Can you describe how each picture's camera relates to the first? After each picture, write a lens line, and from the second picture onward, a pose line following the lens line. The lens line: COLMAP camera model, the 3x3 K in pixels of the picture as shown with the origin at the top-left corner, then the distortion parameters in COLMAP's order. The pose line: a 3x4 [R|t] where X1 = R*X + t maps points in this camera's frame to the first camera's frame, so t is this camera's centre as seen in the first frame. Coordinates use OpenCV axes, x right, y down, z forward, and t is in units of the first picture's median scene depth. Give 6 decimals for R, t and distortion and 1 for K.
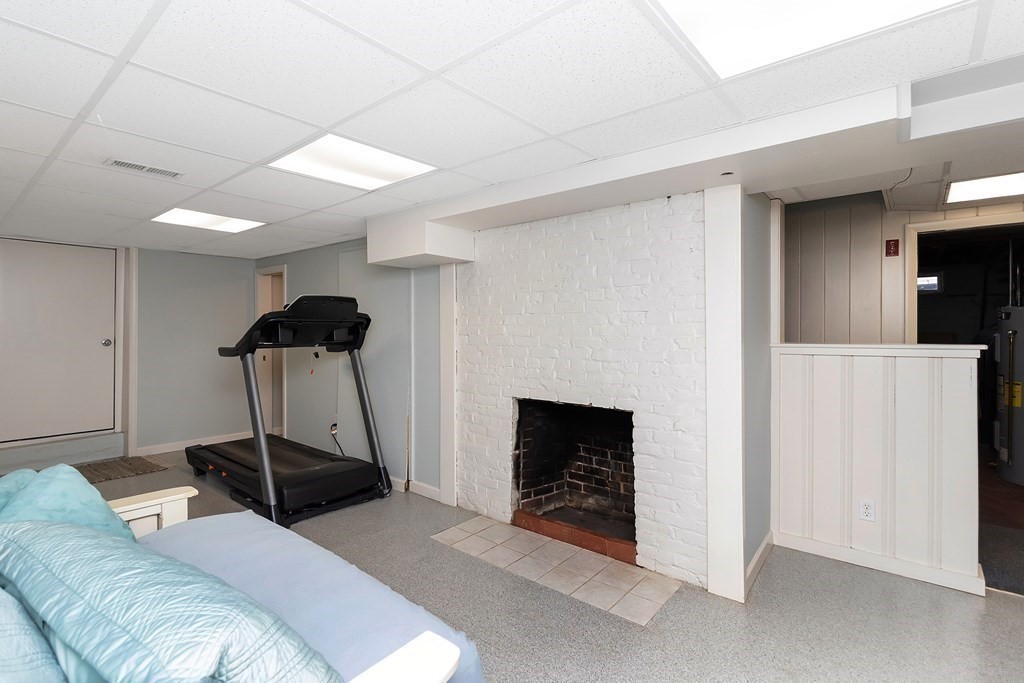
lens RADIAL K [[477.1, 0, 507.3], [0, 477.1, 325.6], [0, 0, 1]] dist [-0.001629, 0.000084]
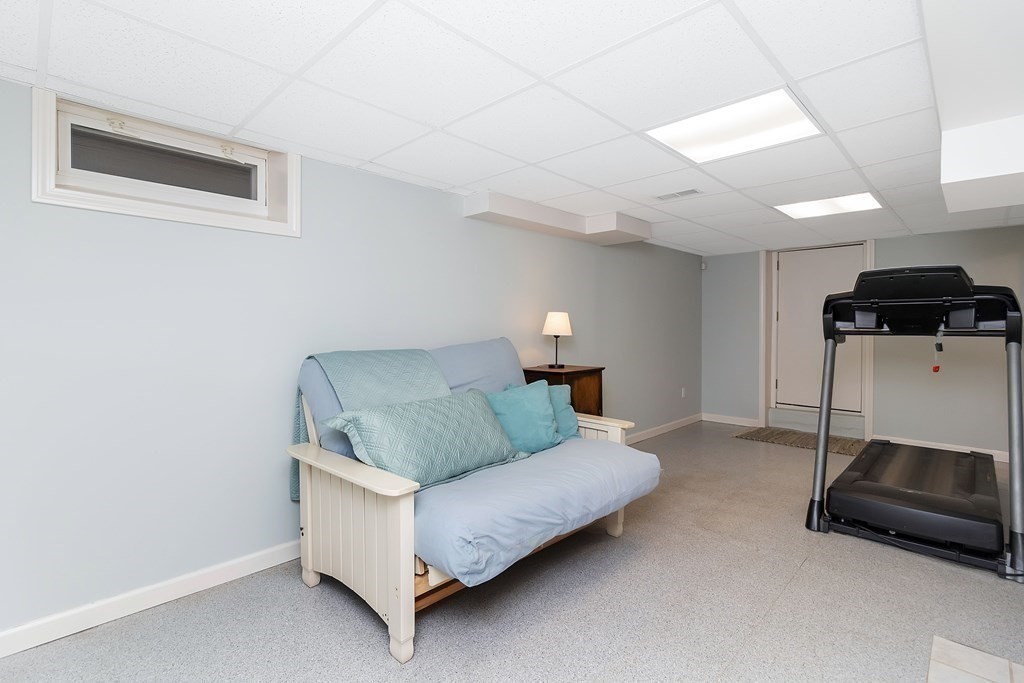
lens RADIAL K [[479.4, 0, 512.0], [0, 479.4, 341.5], [0, 0, 1]] dist [-0.000603, -0.000081]
pose [[-0.074928, 0.036461, -0.996522, 0.568099], [0.007844, 0.999322, 0.035974, 0.029971], [0.997158, -0.005121, -0.075164, 0.562112]]
